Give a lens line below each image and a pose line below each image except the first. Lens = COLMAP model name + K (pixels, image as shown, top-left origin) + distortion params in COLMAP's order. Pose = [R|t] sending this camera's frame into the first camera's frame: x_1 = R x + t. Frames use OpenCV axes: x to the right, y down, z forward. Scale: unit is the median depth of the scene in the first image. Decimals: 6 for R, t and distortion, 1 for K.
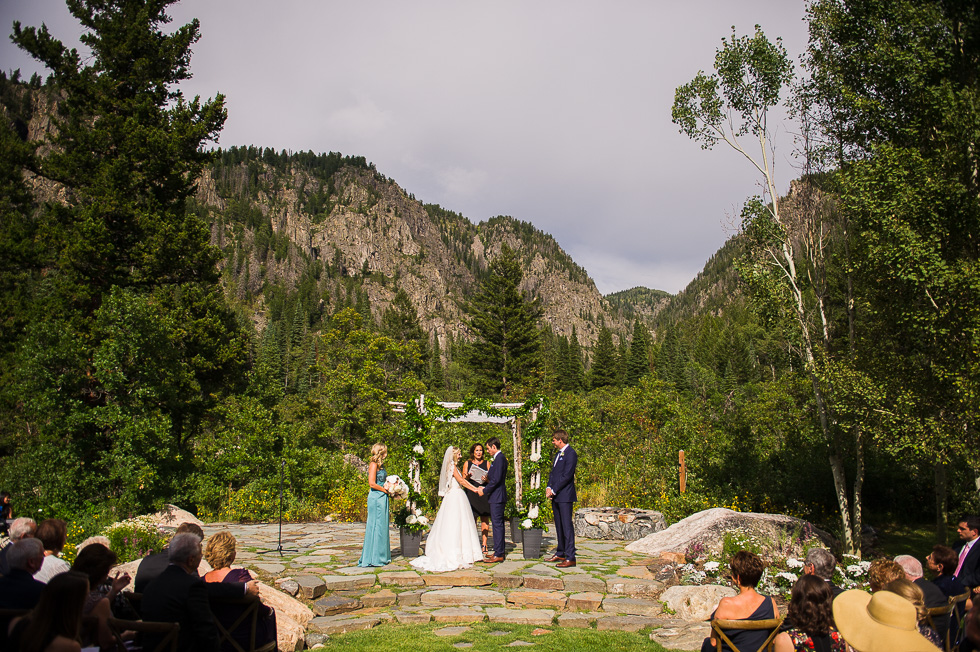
lens RADIAL K [[720.9, 0, 475.8], [0, 720.9, 315.1], [0, 0, 1]] dist [-0.050622, 0.000601]
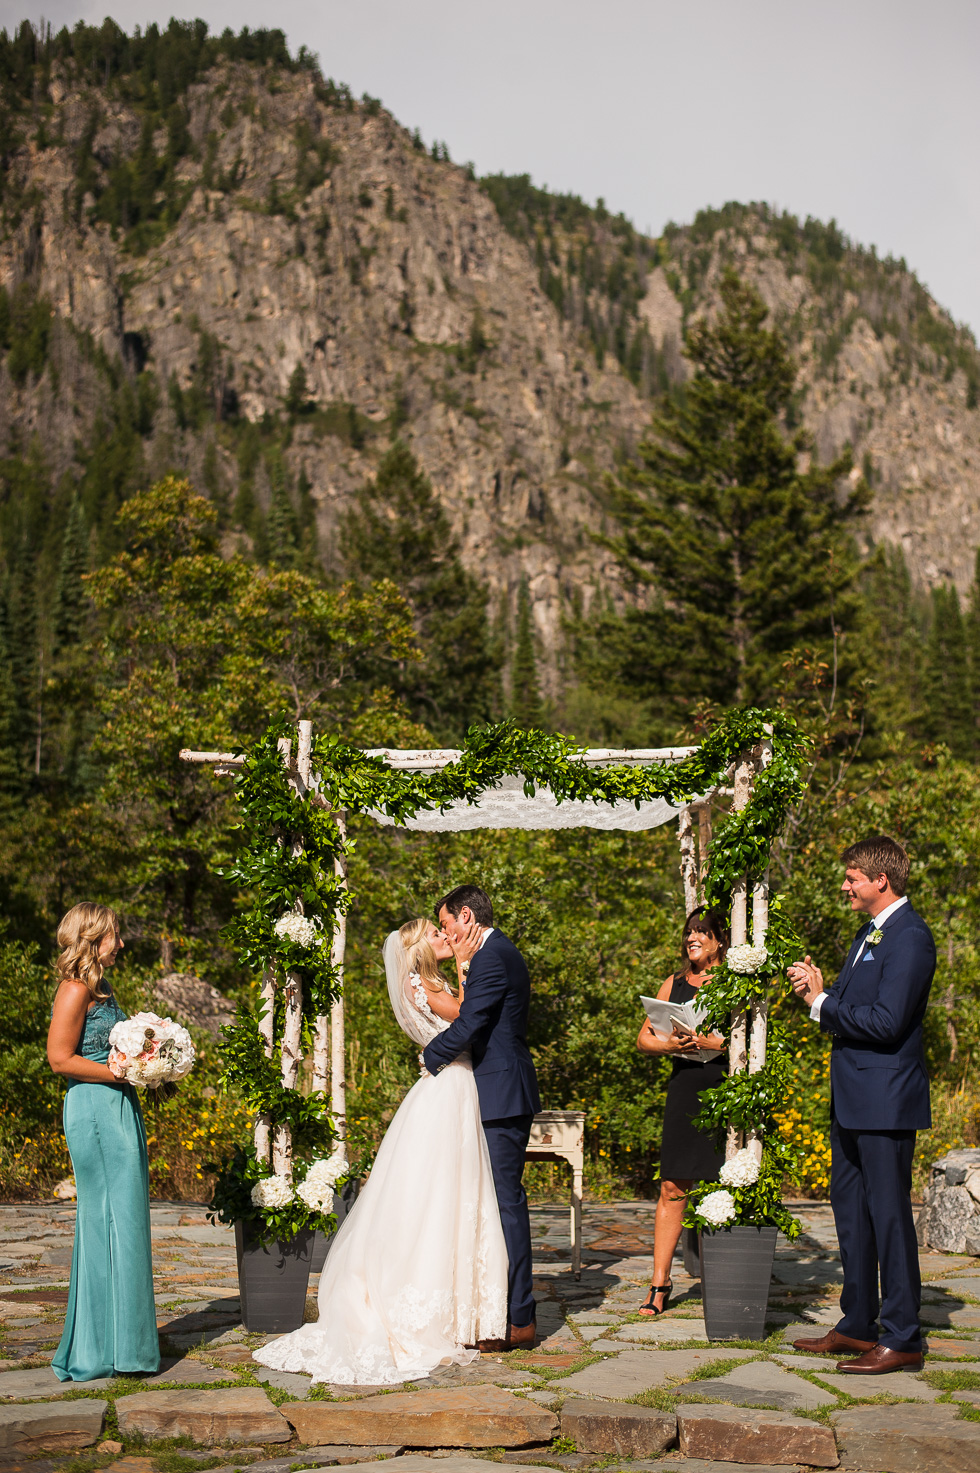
lens RADIAL K [[2197.7, 0, 479.6], [0, 2197.7, 744.4], [0, 0, 1]] dist [-0.080892, 0.000000]
pose [[0.994064, -0.023591, -0.106212, 0.028600], [0.031600, 0.996730, 0.074364, 0.024240], [0.104111, -0.077279, 0.991559, 0.085269]]
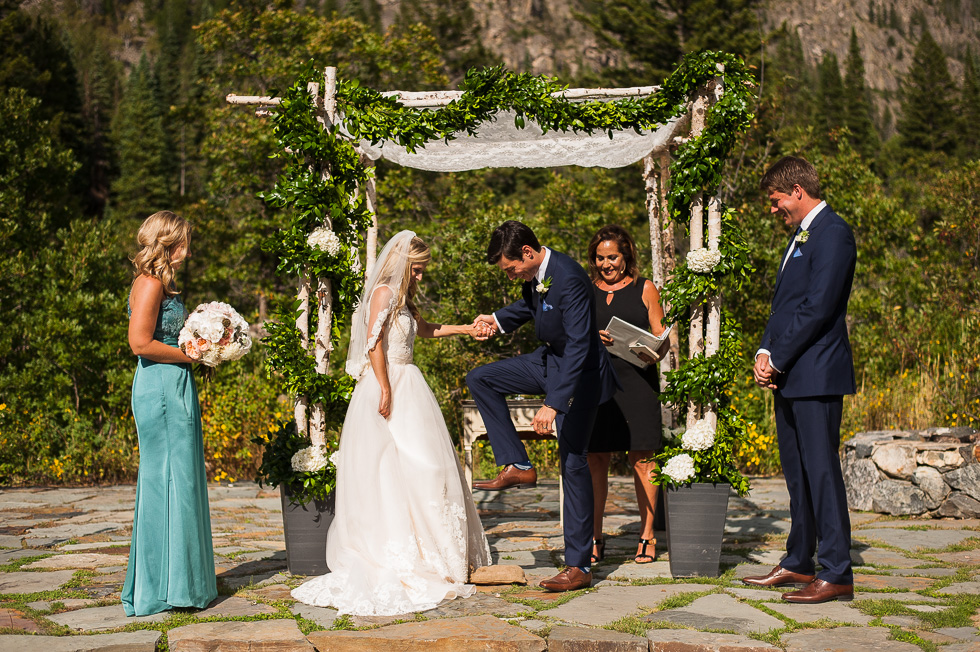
lens RADIAL K [[1462.1, 0, 499.9], [0, 1462.1, 322.4], [0, 0, 1]] dist [-0.080892, 0.000000]
pose [[0.993373, -0.026293, -0.111889, 0.025731], [0.043747, 0.986704, 0.156527, 0.048678], [0.106285, -0.160385, 0.981316, 0.147130]]
